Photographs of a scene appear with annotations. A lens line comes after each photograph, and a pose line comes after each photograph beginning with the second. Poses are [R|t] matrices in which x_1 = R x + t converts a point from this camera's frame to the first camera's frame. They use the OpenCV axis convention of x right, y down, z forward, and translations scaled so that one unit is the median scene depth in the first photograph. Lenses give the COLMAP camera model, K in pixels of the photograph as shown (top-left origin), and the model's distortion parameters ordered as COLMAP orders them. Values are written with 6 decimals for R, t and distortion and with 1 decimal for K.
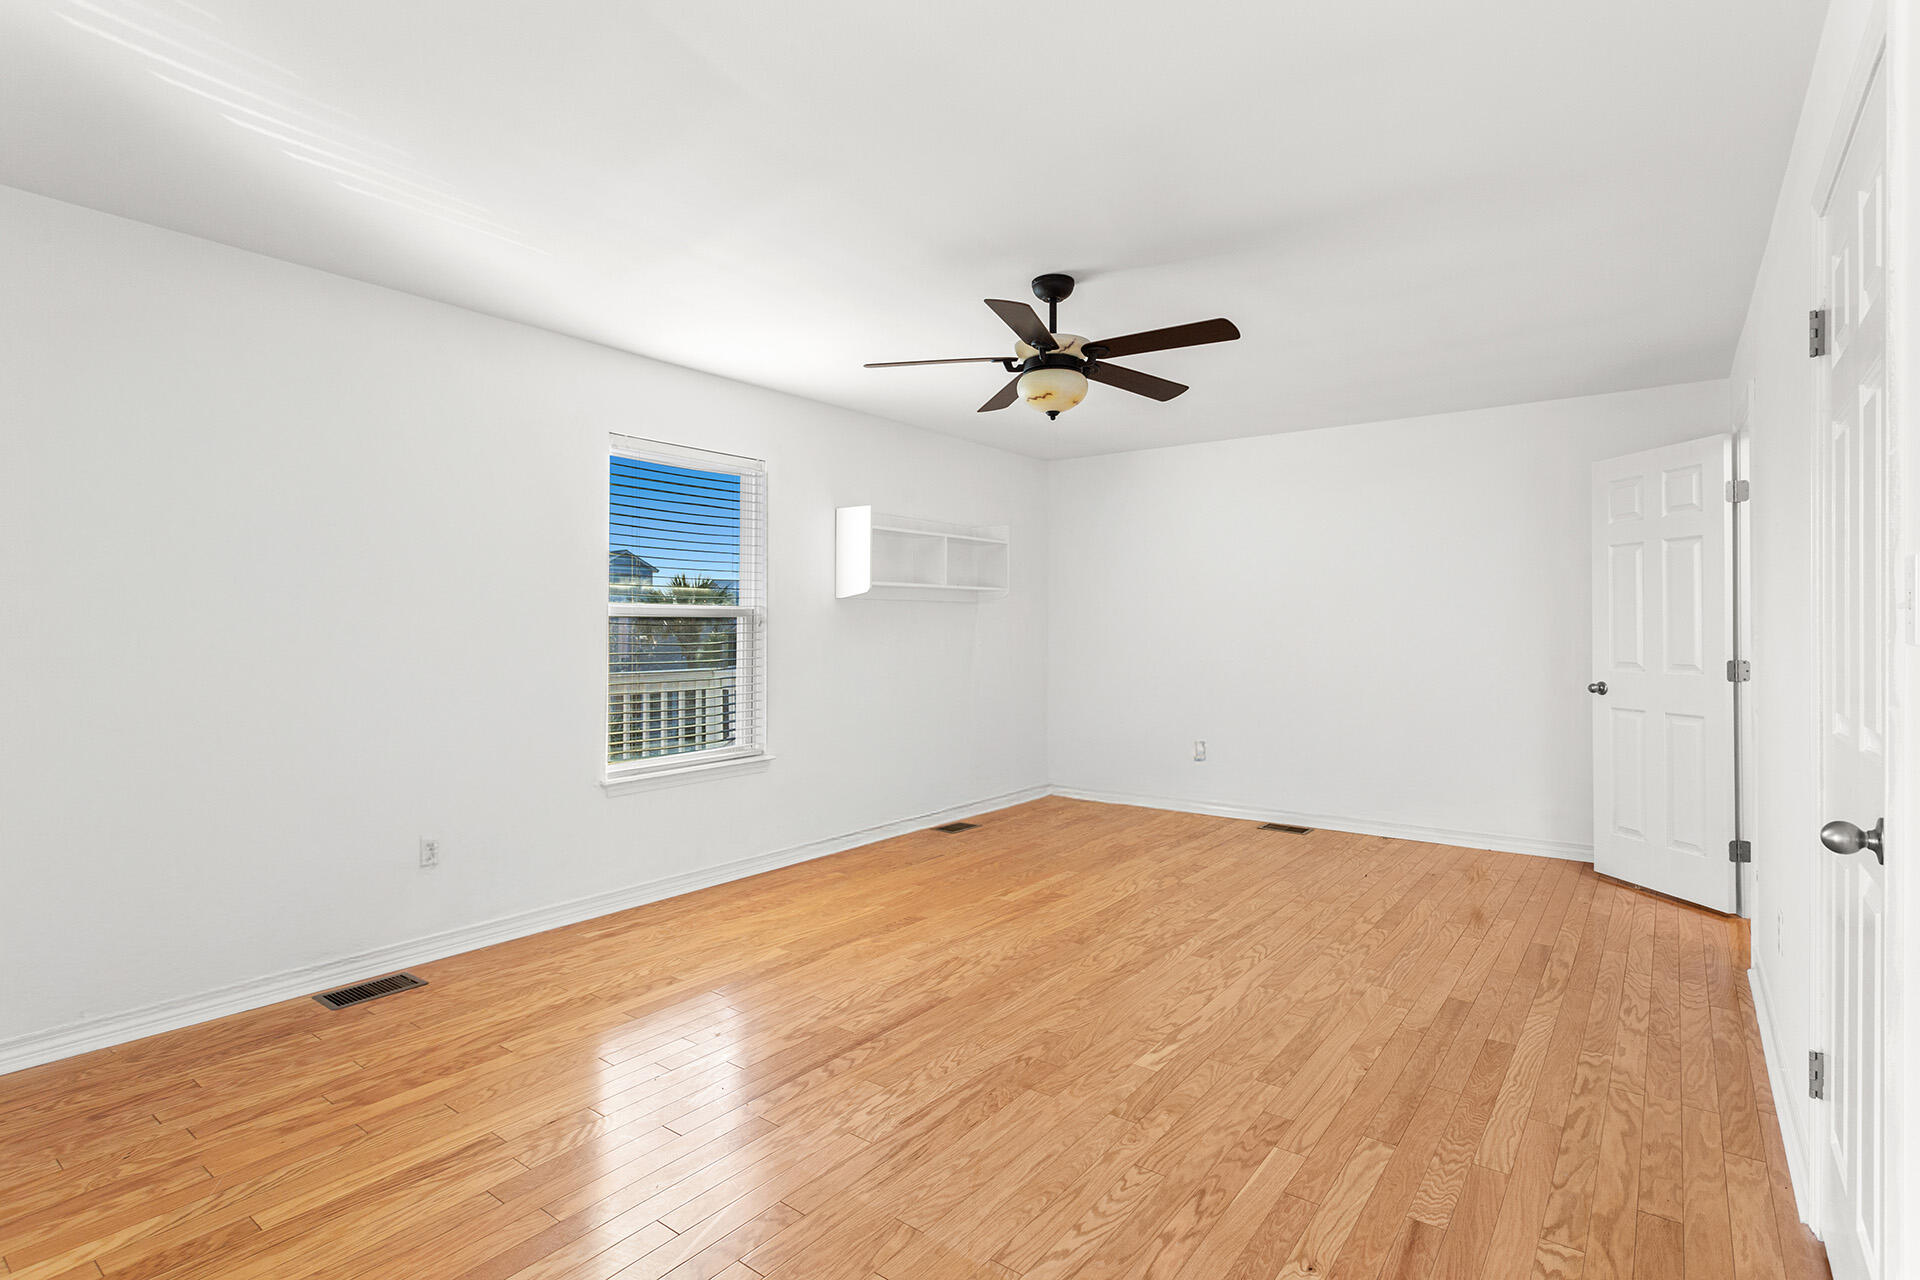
lens RADIAL K [[908.7, 0, 964.5], [0, 908.7, 626.7], [0, 0, 1]] dist [-0.001520, 0.000483]
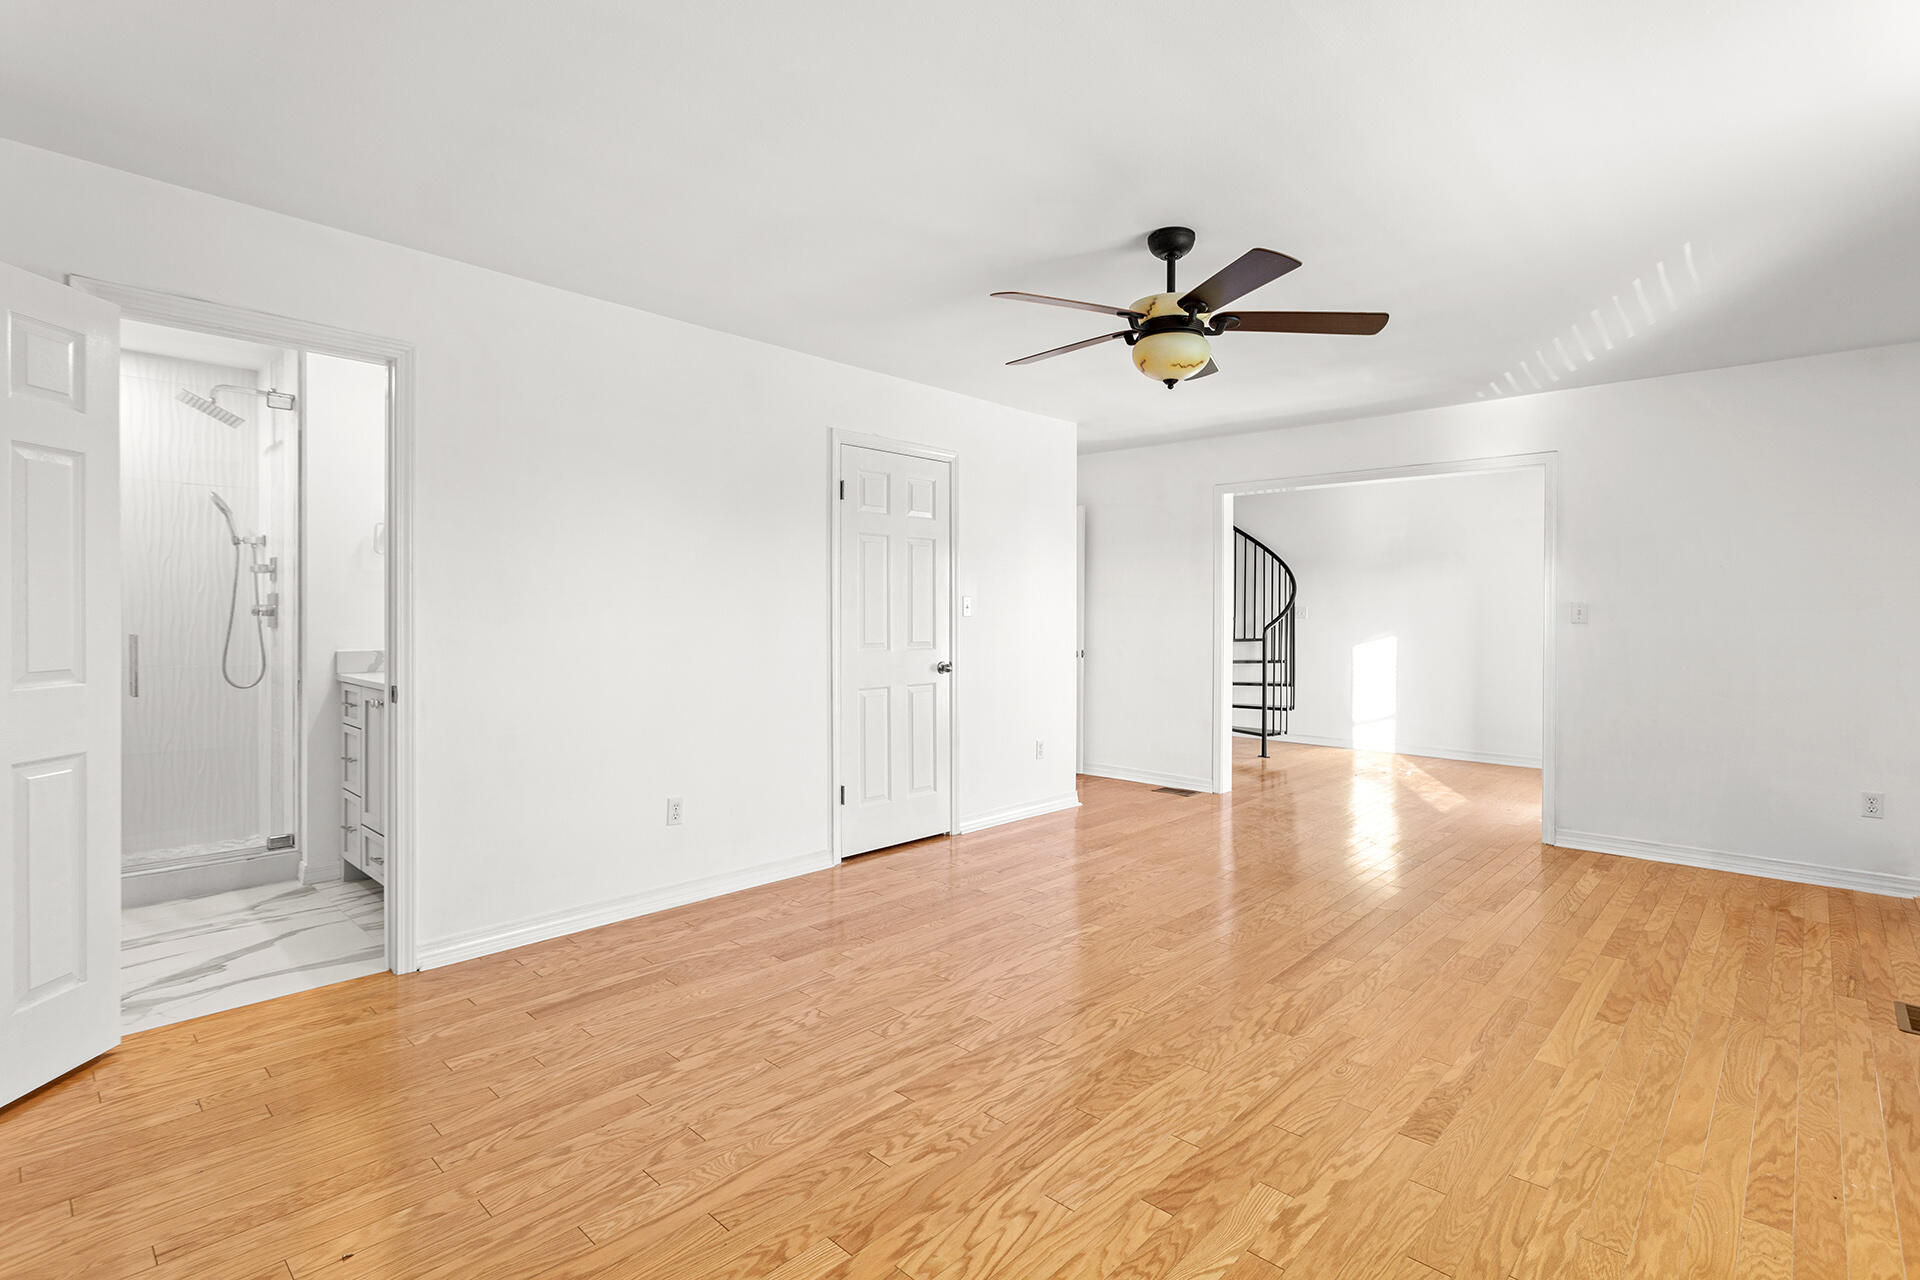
lens RADIAL K [[908.7, 0, 964.5], [0, 908.7, 626.7], [0, 0, 1]] dist [-0.001520, 0.000483]
pose [[-0.994692, -0.008059, 0.102586, 0.203273], [-0.006627, 0.999876, 0.014288, 0.002177], [-0.102688, 0.013533, -0.994622, 1.880742]]
